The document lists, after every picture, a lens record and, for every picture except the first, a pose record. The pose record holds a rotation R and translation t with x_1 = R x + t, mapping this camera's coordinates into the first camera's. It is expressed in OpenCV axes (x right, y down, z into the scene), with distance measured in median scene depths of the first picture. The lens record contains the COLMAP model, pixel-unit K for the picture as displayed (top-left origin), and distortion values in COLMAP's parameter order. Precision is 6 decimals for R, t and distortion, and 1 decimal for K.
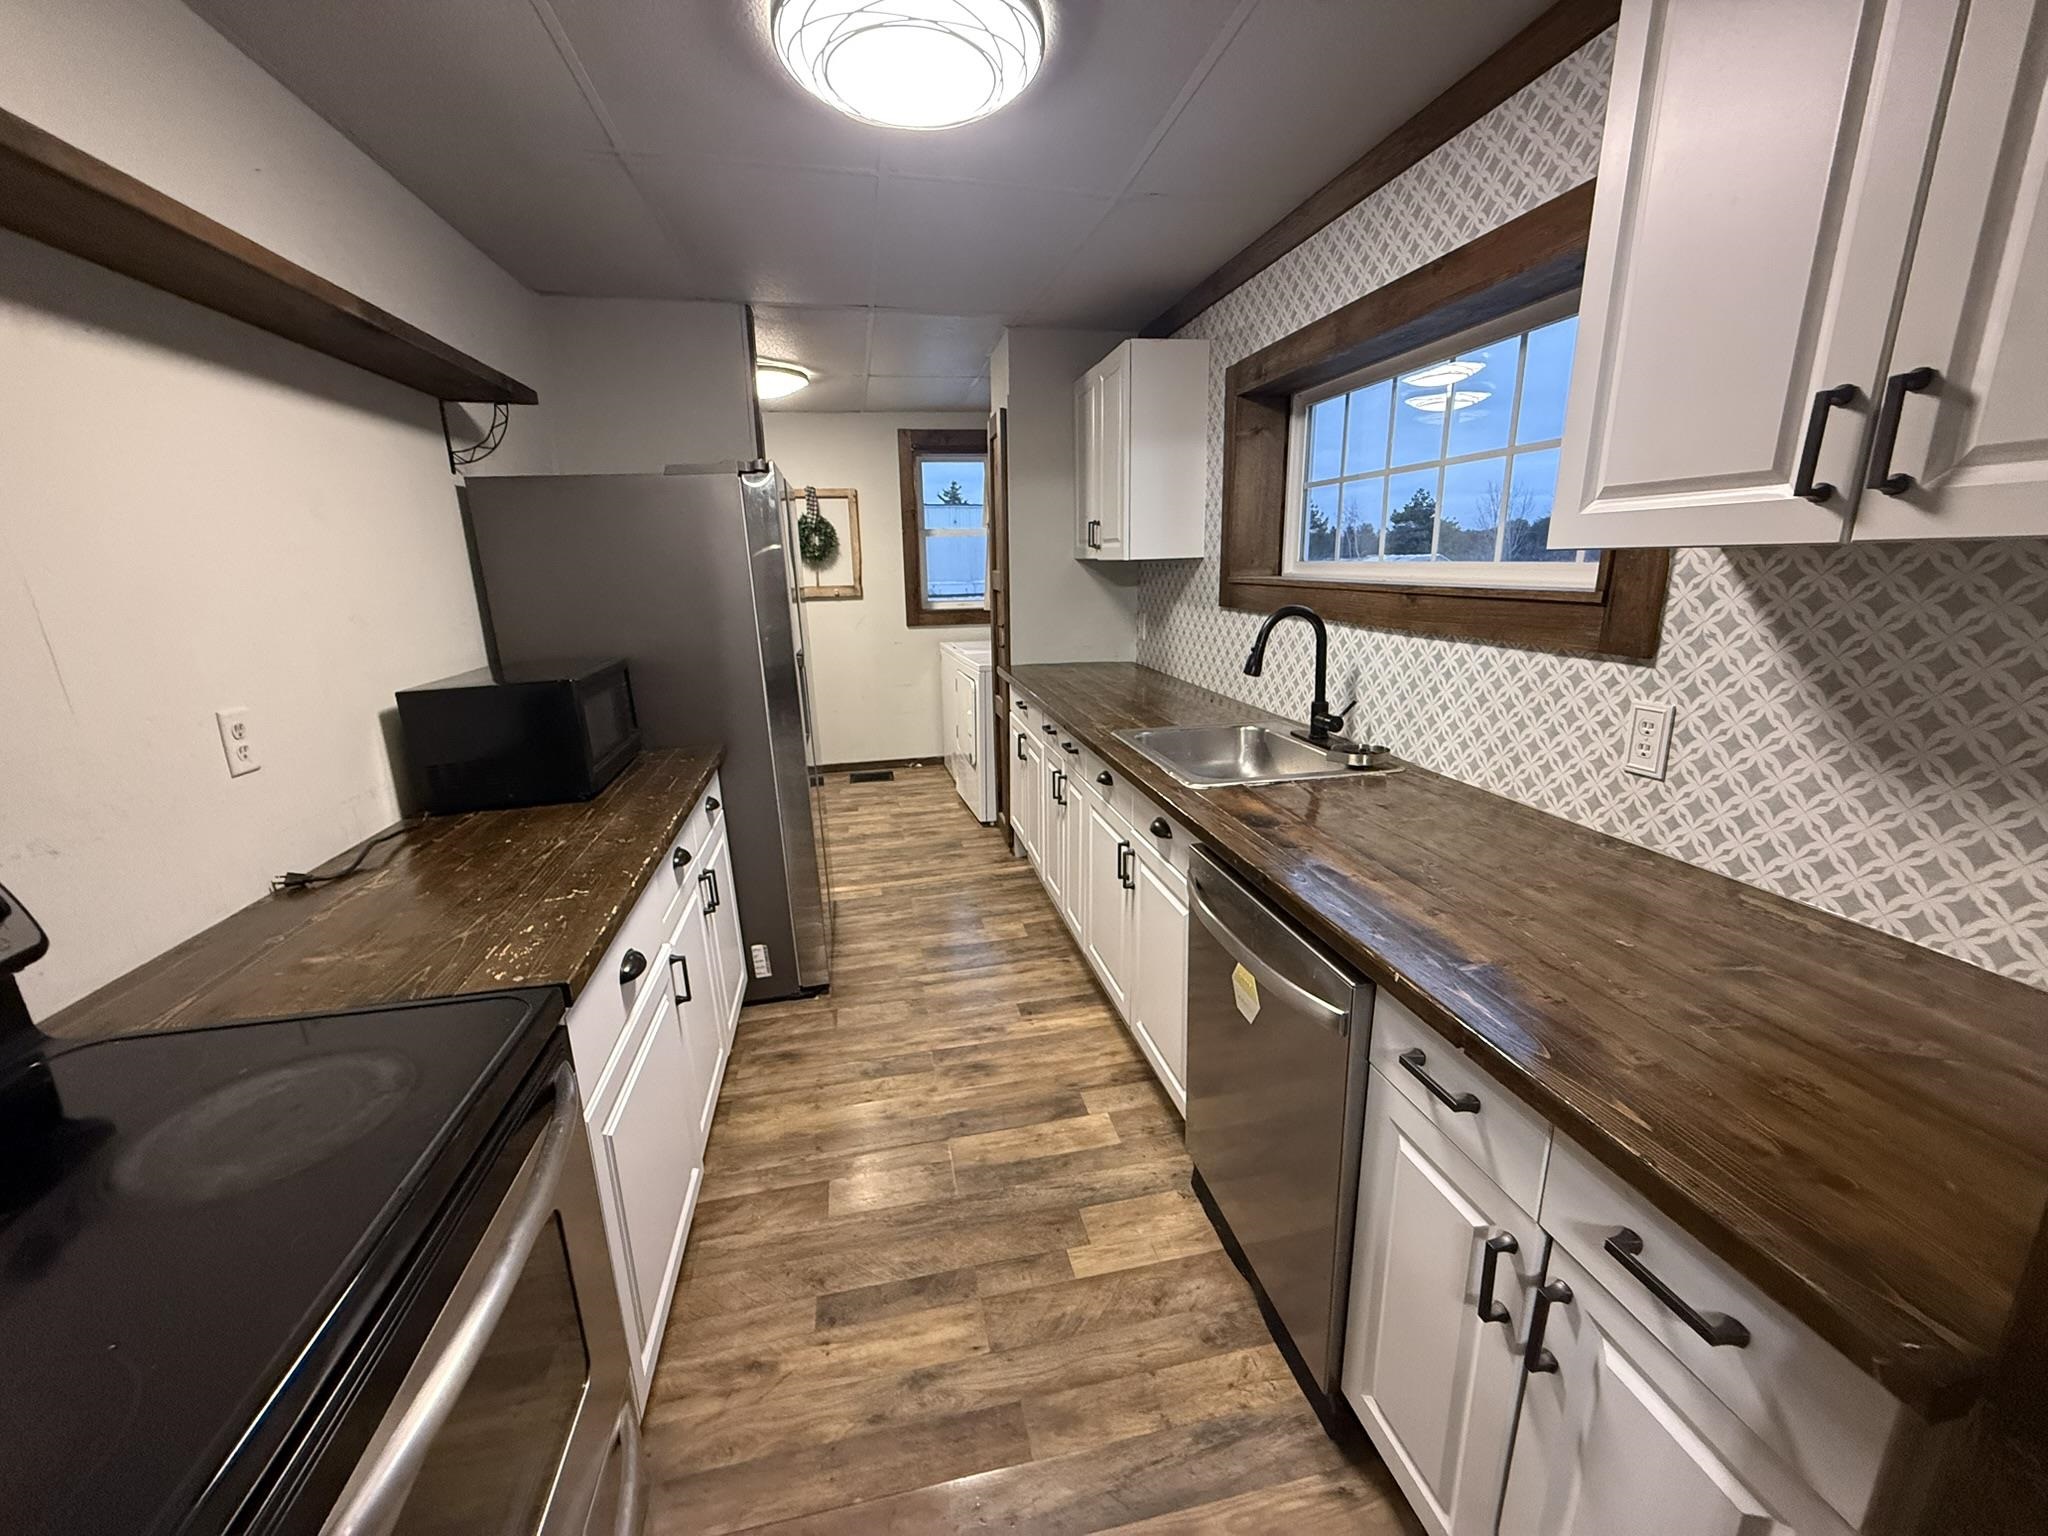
lens RADIAL K [[813.7, 0, 1018.1], [0, 813.7, 771.3], [0, 0, 1]] dist [-0.000235, 0.000269]
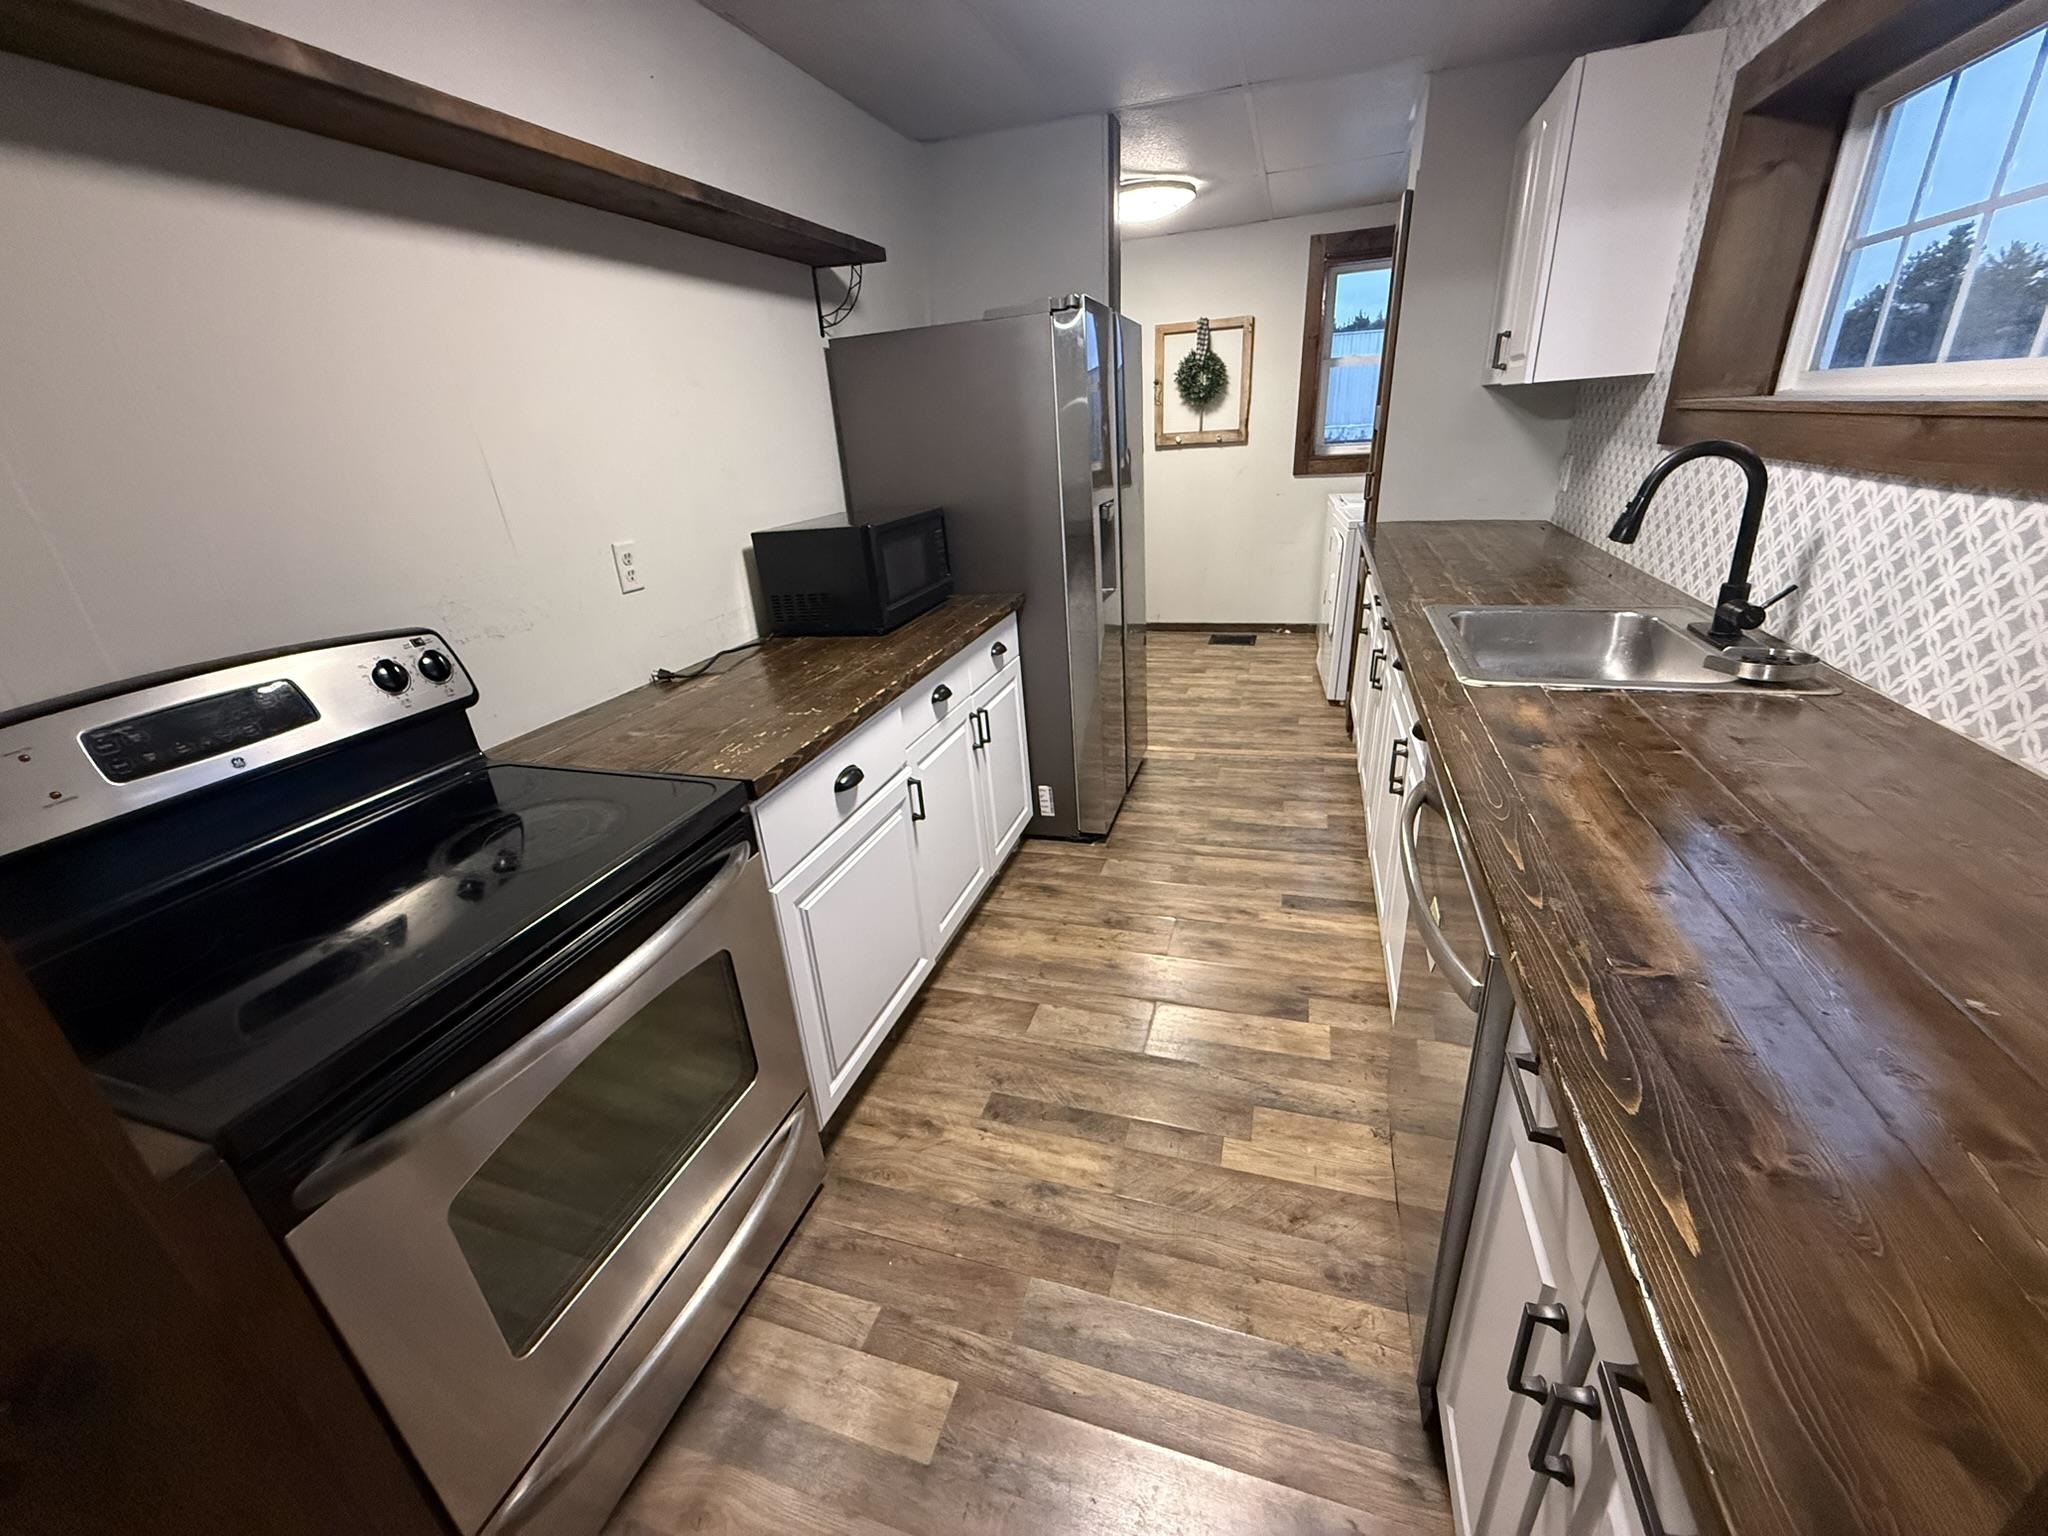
lens RADIAL K [[813.7, 0, 1018.1], [0, 813.7, 771.3], [0, 0, 1]] dist [-0.000235, 0.000269]
pose [[0.871385, 0.163294, -0.462627, 0.181285], [-0.081823, 0.978147, 0.191138, -0.010338], [0.483729, -0.128701, 0.865703, 0.068282]]
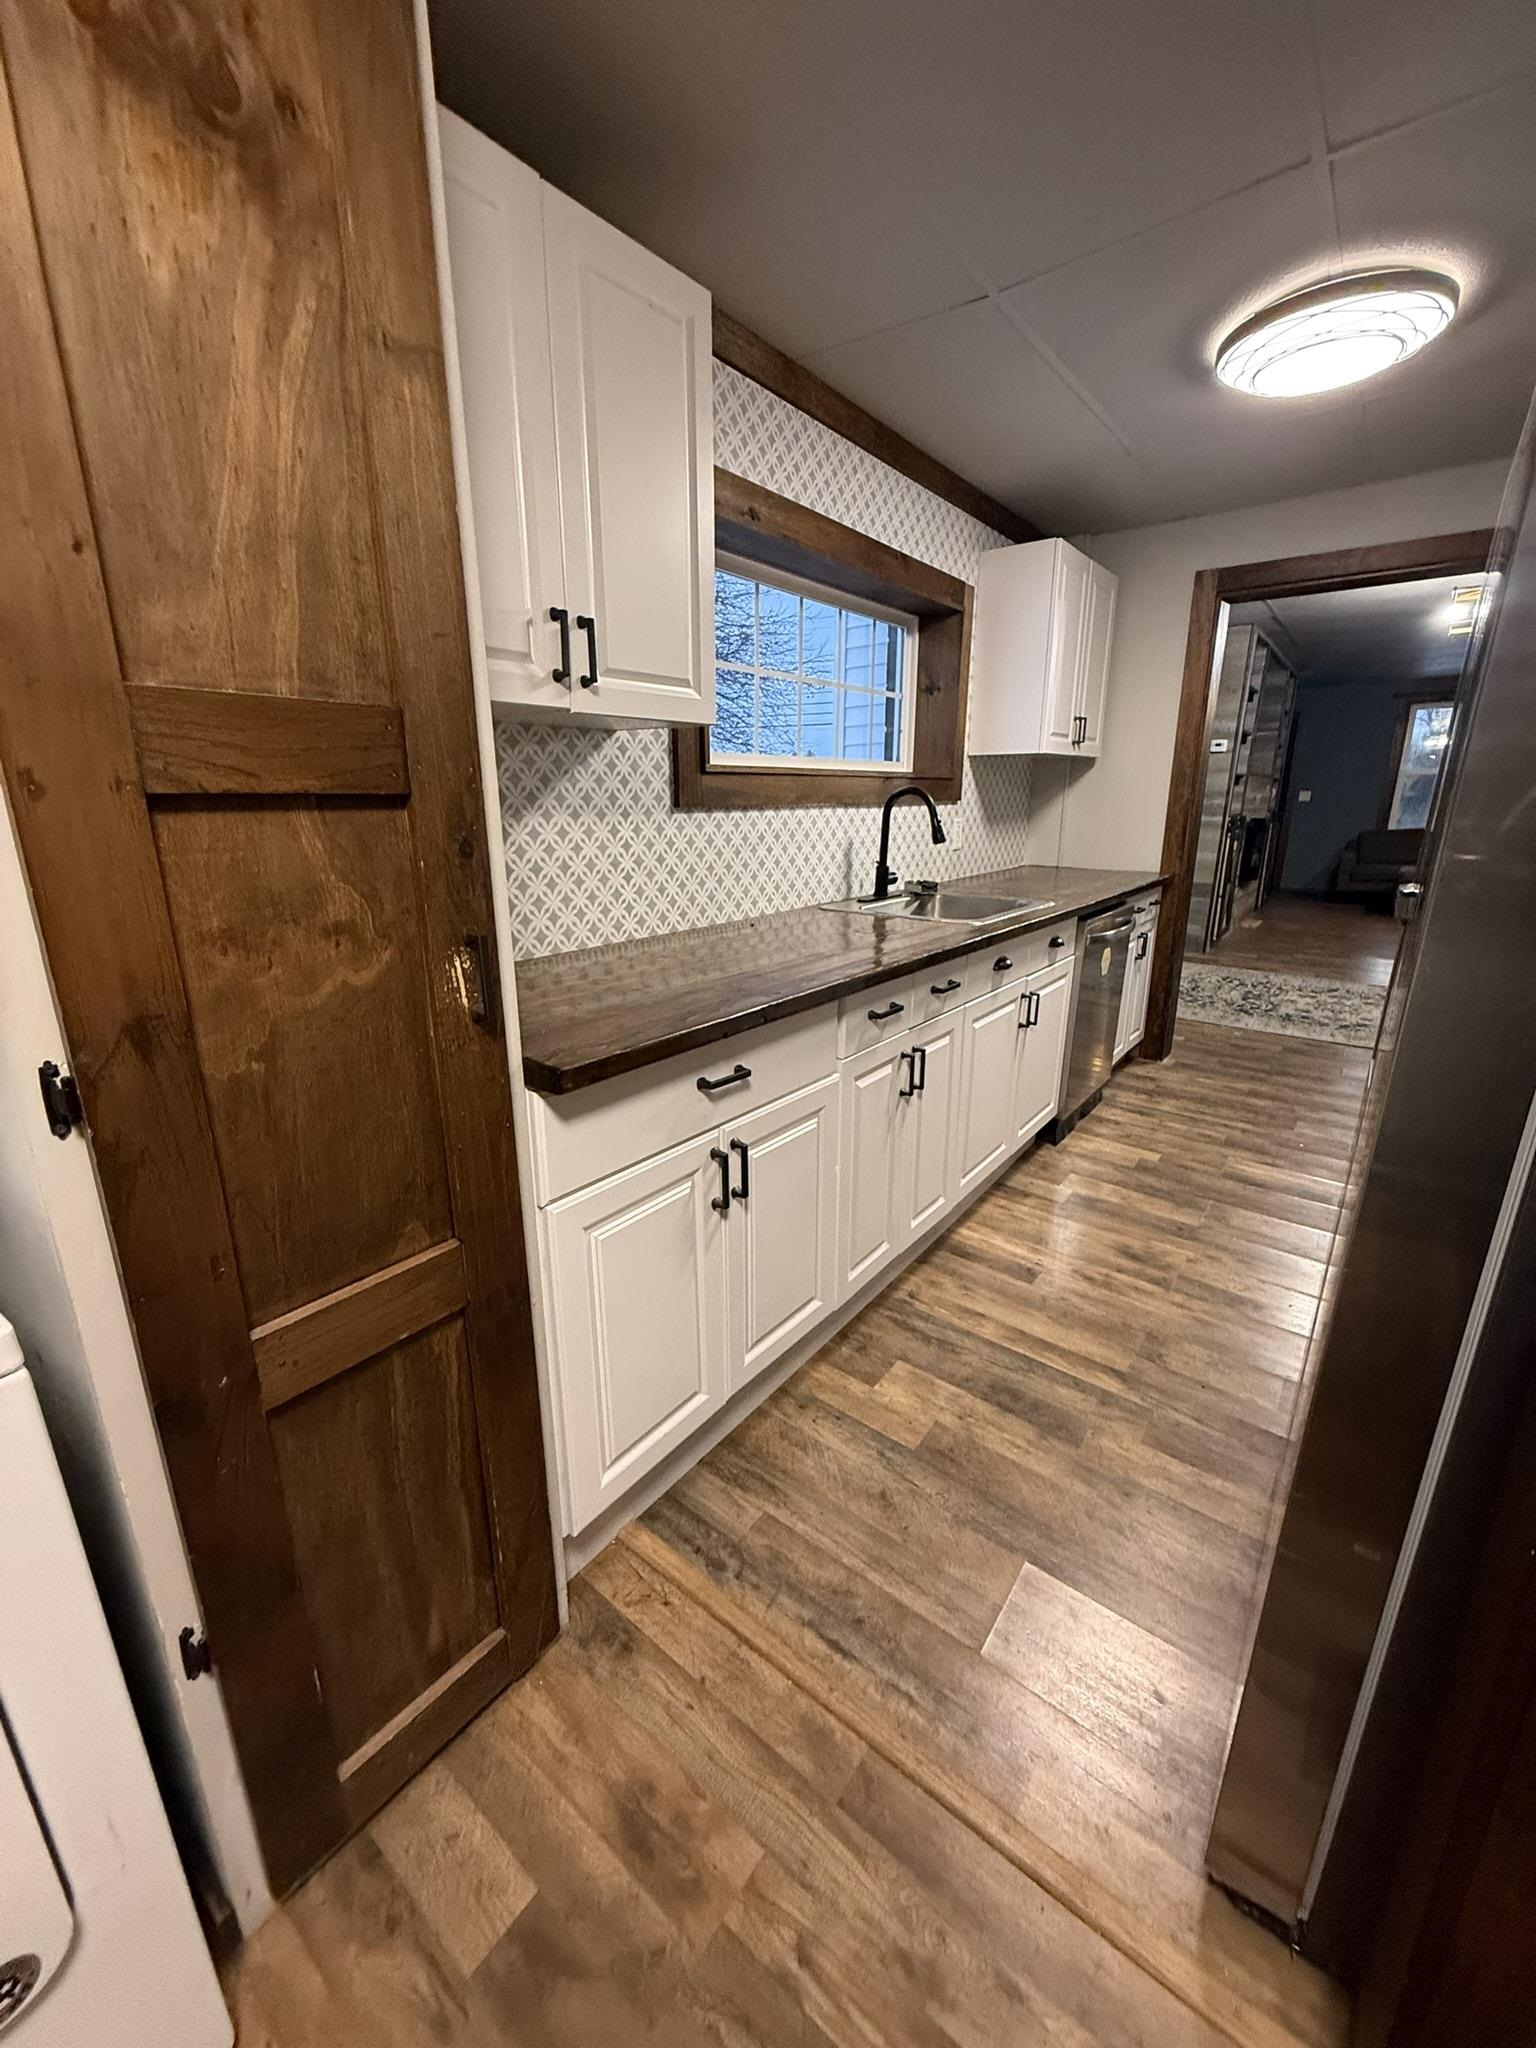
lens RADIAL K [[813.7, 0, 764.5], [0, 813.7, 1019.4], [0, 0, 1]] dist [-0.000235, 0.000269]
pose [[-0.658561, -0.178946, 0.730942, -0.467580], [0.208268, 0.890035, 0.405540, -0.420657], [-0.723133, 0.419305, -0.548873, 1.917708]]
